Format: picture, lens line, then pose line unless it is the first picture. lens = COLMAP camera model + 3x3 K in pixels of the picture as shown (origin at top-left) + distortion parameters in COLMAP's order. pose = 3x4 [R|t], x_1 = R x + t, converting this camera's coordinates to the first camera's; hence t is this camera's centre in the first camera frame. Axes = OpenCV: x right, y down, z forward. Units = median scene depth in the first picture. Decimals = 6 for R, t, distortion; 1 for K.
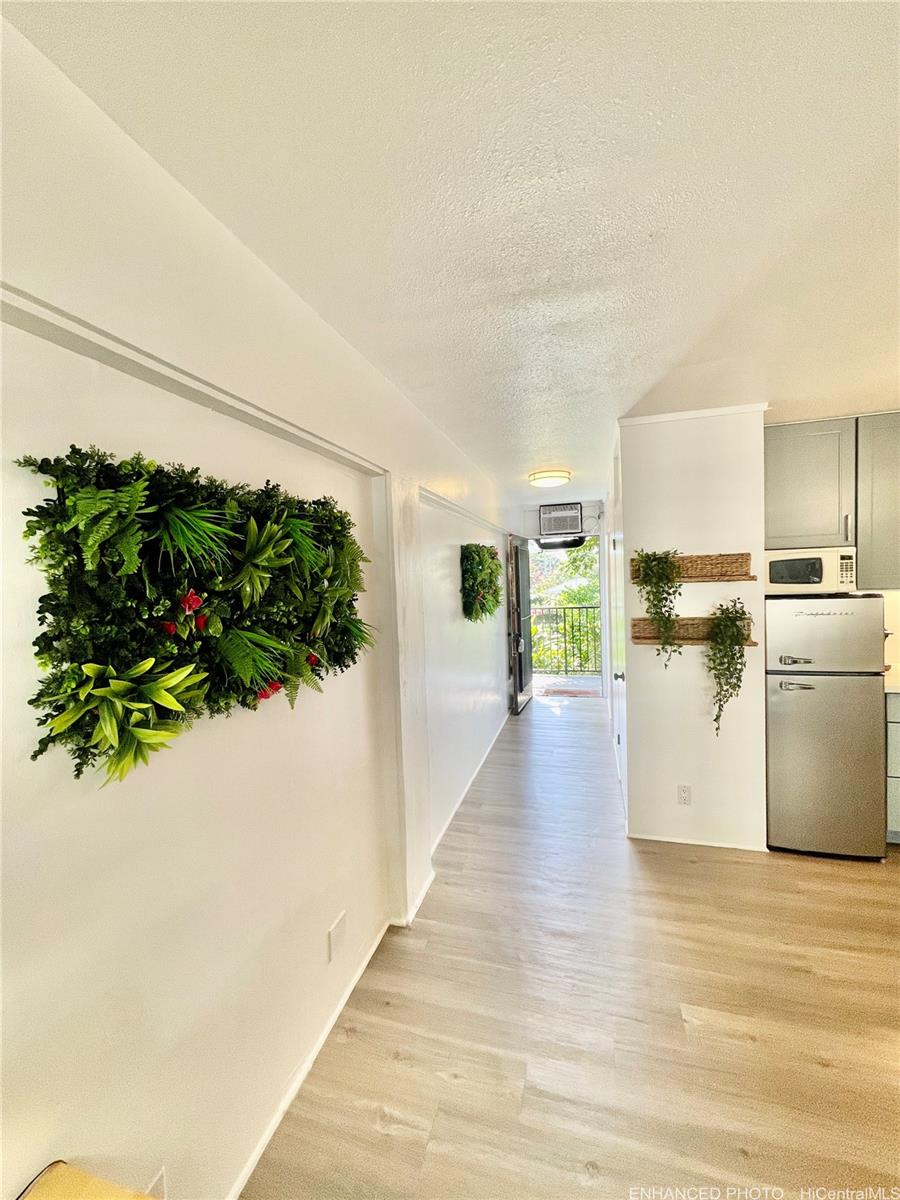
lens RADIAL K [[478.0, 0, 446.0], [0, 478.0, 599.7], [0, 0, 1]] dist [-0.002582, -0.000393]
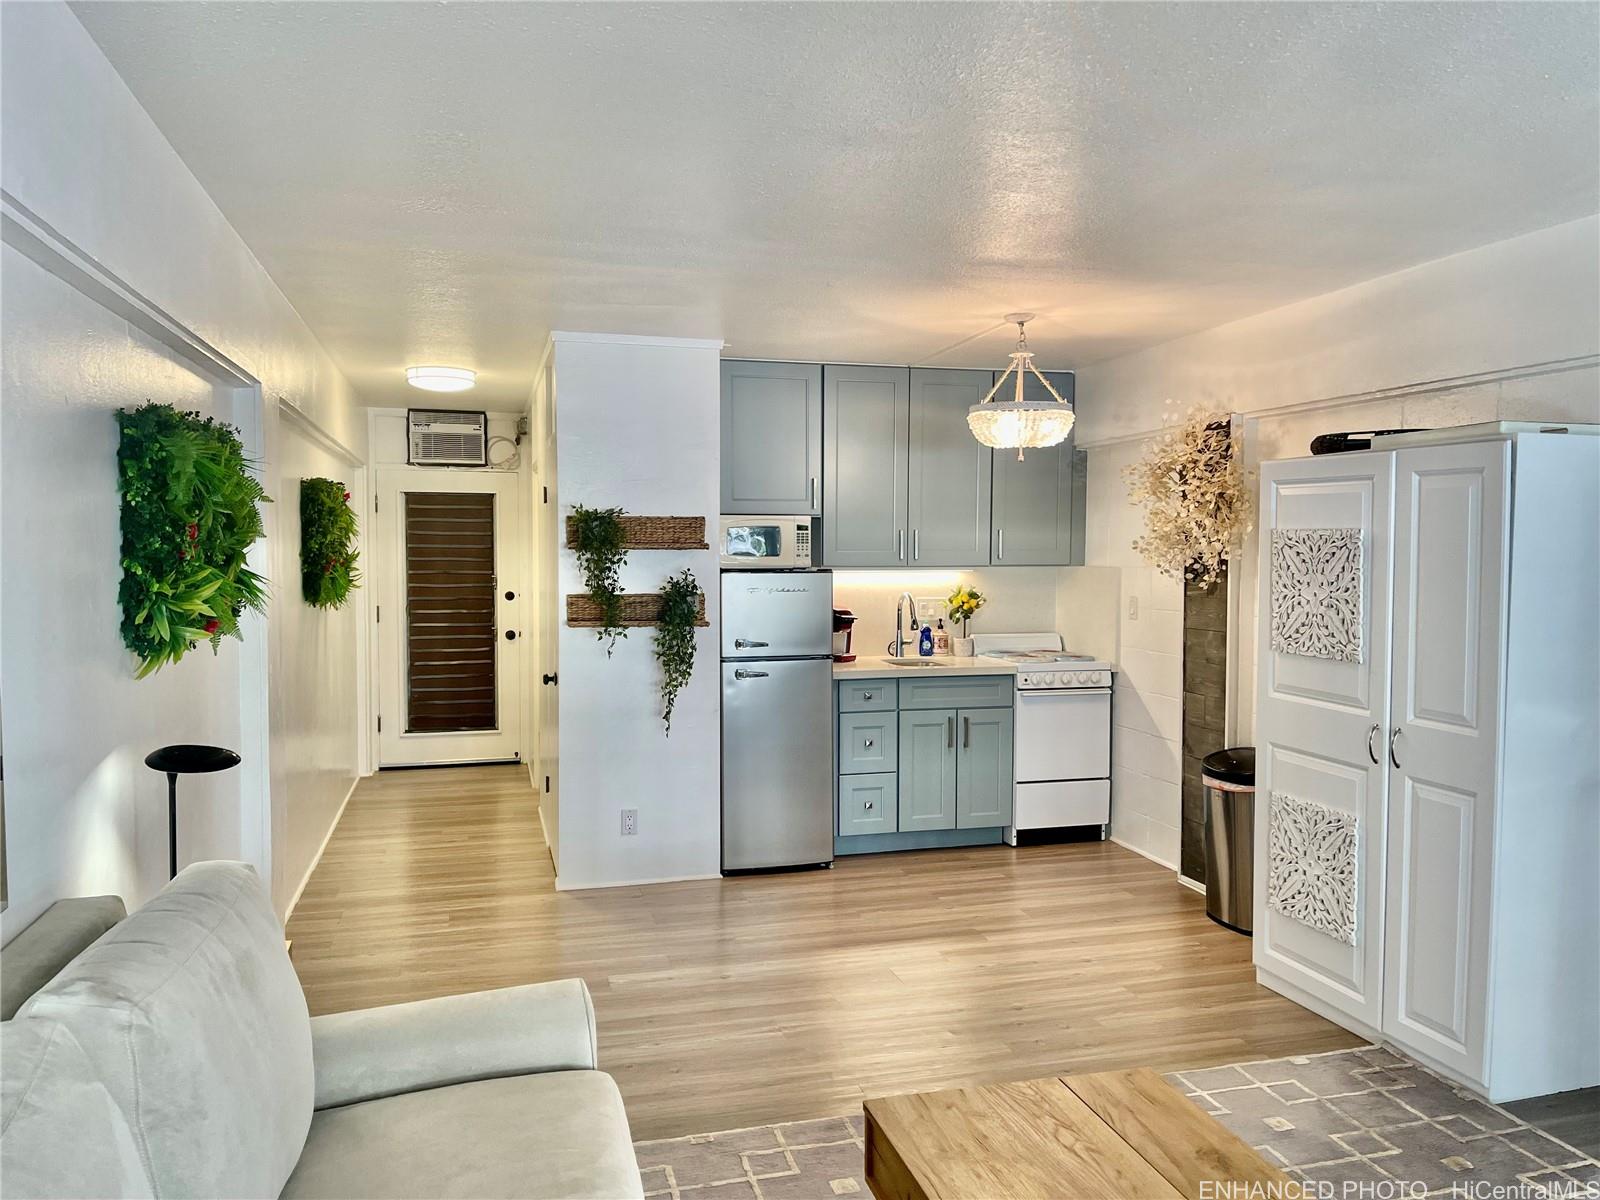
lens RADIAL K [[1201.8, 0, 805.6], [0, 1201.8, 596.5], [0, 0, 1]] dist [0.103110, -0.141254]
pose [[0.848538, 0.016004, 0.528893, -0.337255], [-0.006417, 0.999780, -0.019958, 0.085576], [-0.529096, 0.013542, 0.848454, -0.912251]]
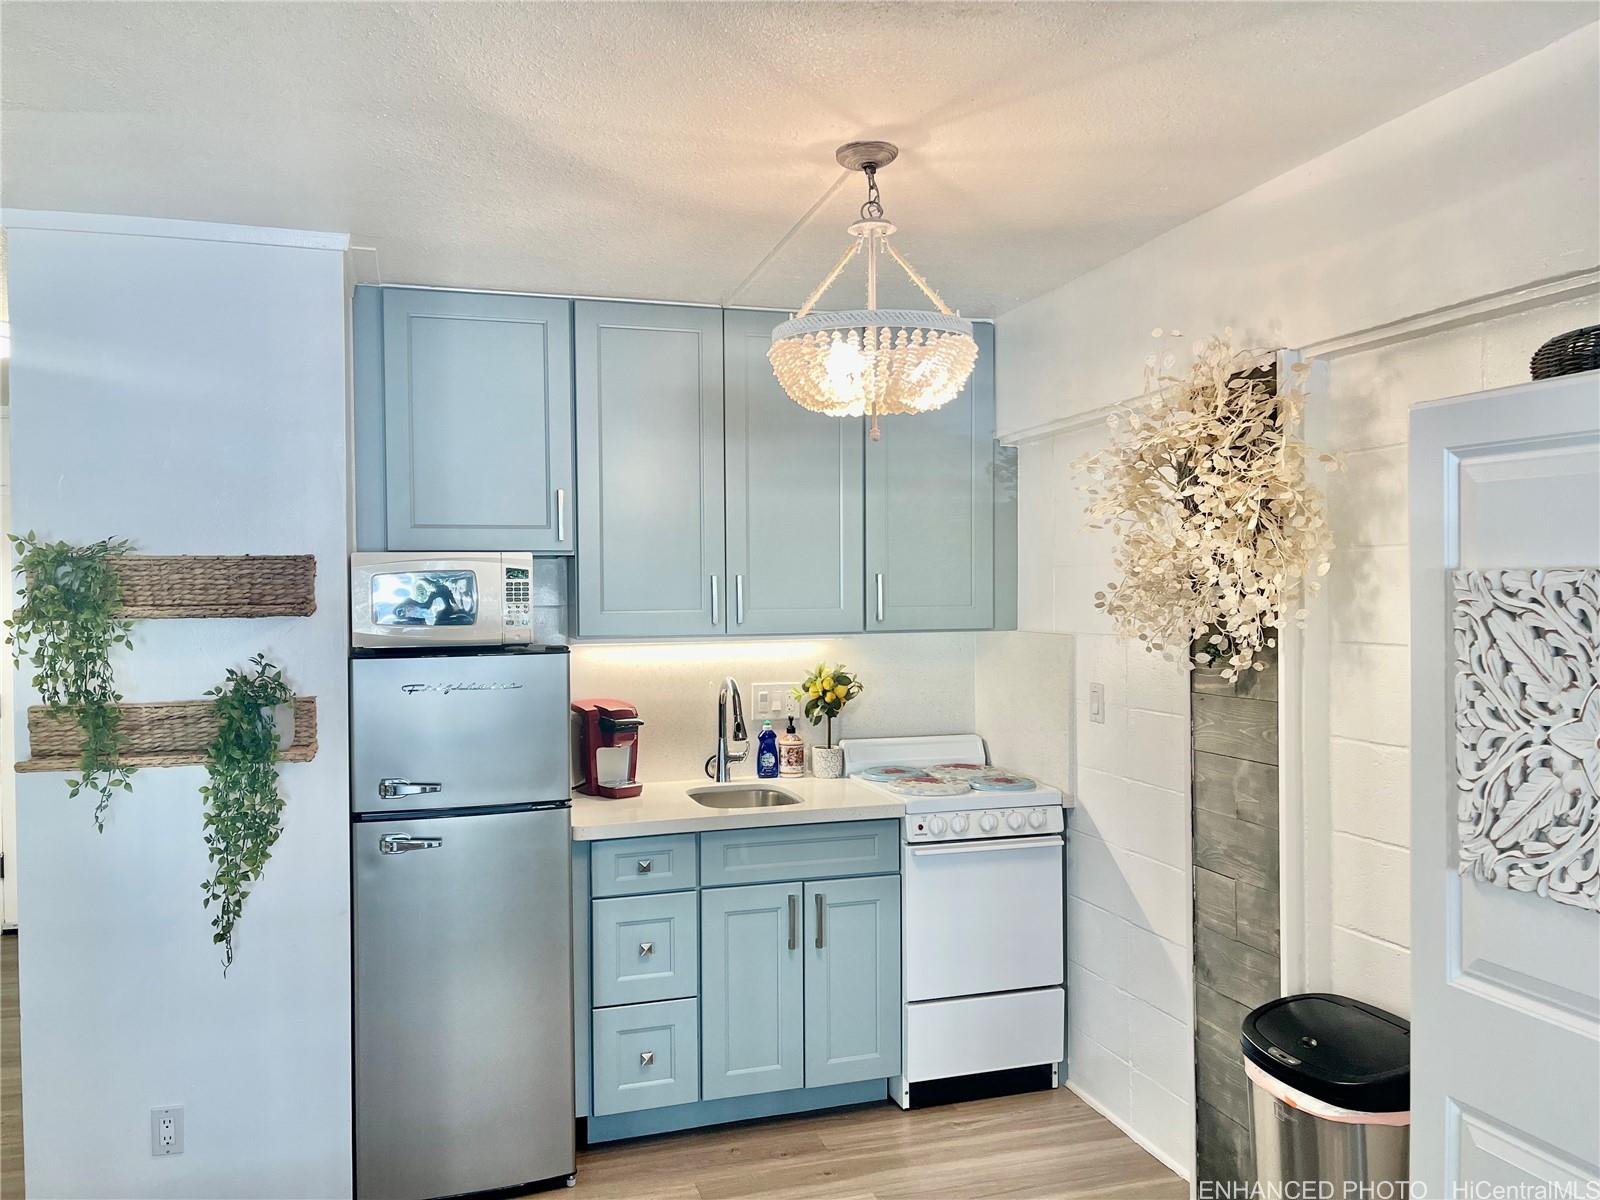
lens RADIAL K [[1202.9, 0, 791.8], [0, 1202.9, 600.7], [0, 0, 1]] dist [0.074663, -0.088787]
pose [[0.834466, 0.024456, 0.550517, 0.392735], [0.005796, 0.998570, -0.053145, 0.009571], [-0.551029, 0.047539, 0.833131, -0.217409]]
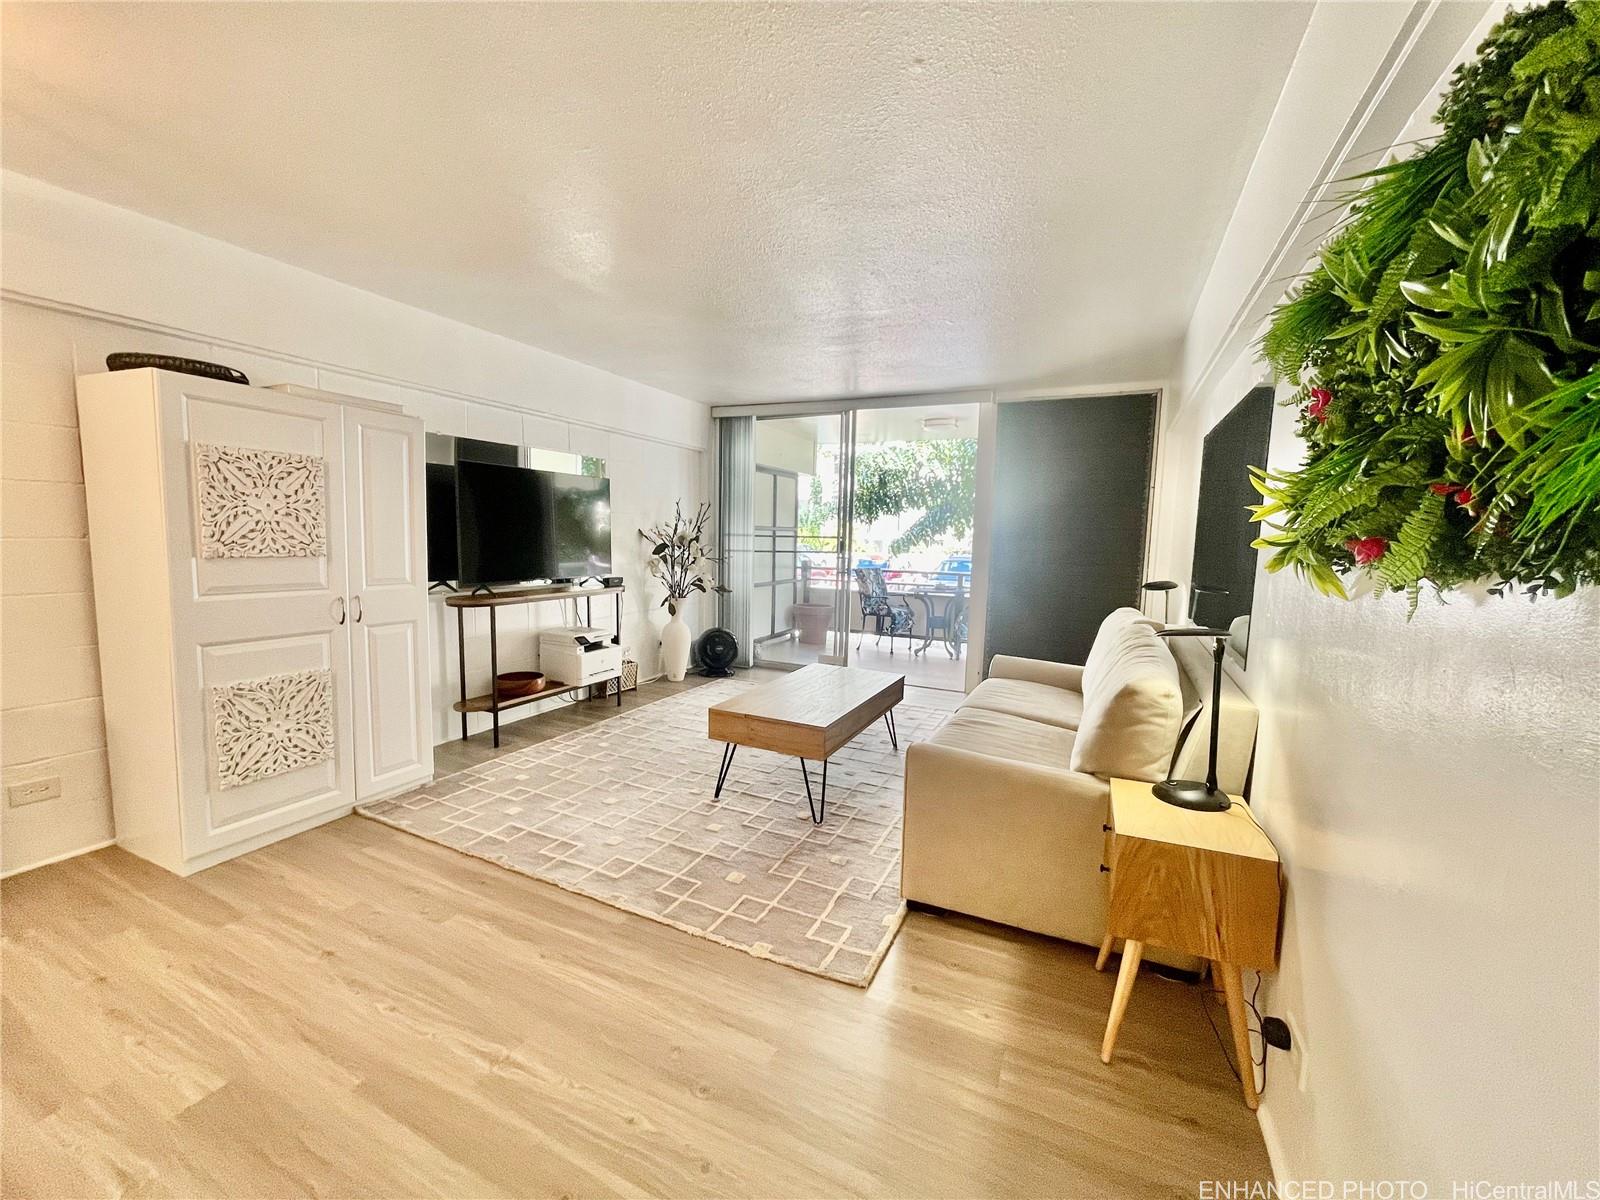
lens RADIAL K [[637.5, 0, 798.2], [0, 637.5, 605.7], [0, 0, 1]] dist [-0.001652, 0.000277]
pose [[-0.988849, -0.002805, 0.148896, 0.074644], [0.020563, 0.987674, 0.155169, 0.065896], [-0.147496, 0.156501, -0.976603, 0.904168]]
